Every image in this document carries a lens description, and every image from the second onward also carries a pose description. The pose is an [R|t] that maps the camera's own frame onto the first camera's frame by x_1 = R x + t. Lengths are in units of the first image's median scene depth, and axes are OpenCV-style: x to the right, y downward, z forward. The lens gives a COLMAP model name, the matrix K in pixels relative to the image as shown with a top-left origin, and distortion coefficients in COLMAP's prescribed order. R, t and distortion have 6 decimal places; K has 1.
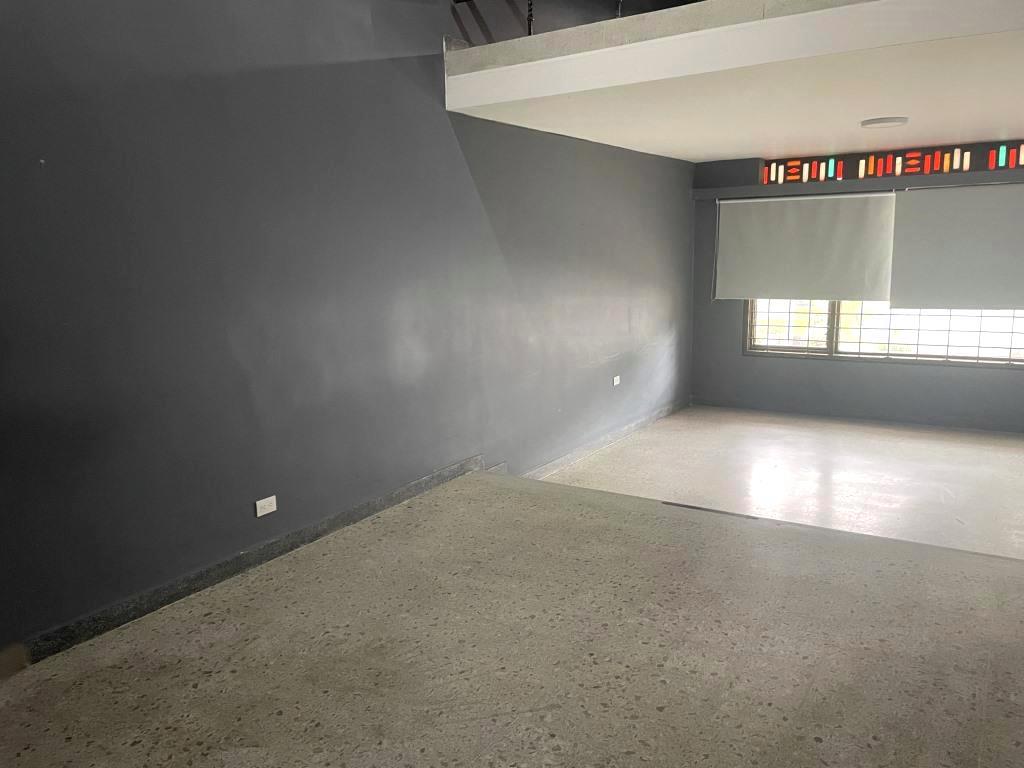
lens RADIAL K [[775.8, 0, 508.3], [0, 775.8, 368.5], [0, 0, 1]] dist [0.094270, -0.122639]
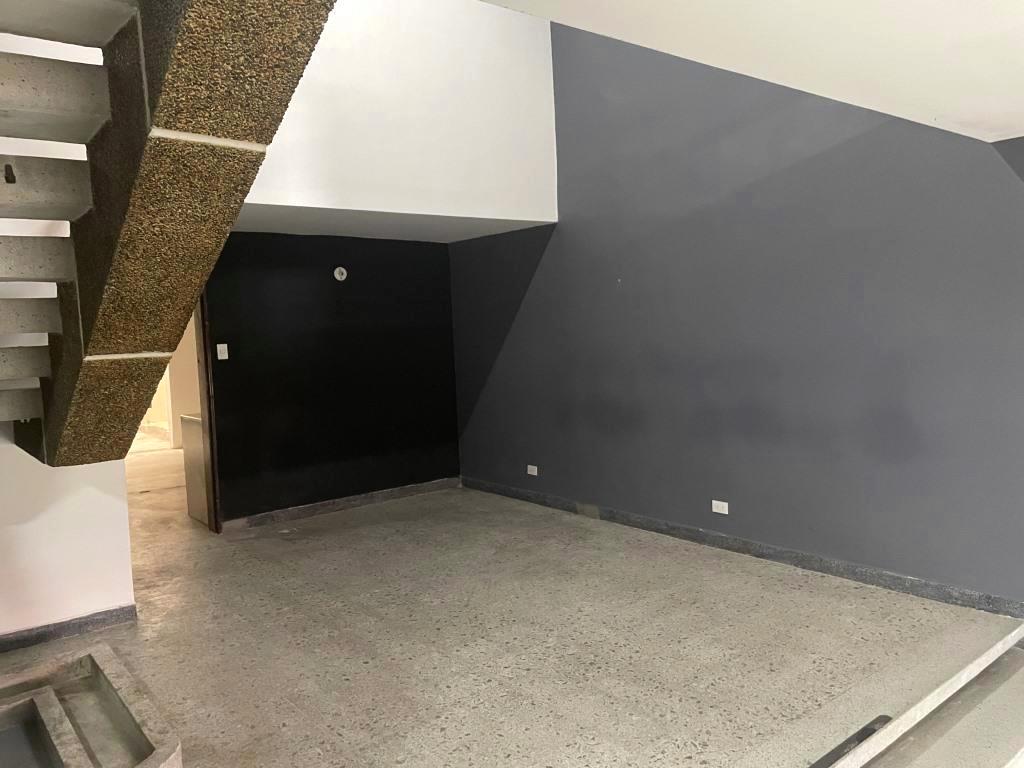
lens RADIAL K [[775.8, 0, 508.3], [0, 775.8, 368.5], [0, 0, 1]] dist [0.094270, -0.122639]
pose [[-0.308604, 0.095278, -0.946407, 0.658072], [-0.095487, 0.986841, 0.130485, -0.125827], [0.946386, 0.130638, -0.295445, 0.632934]]
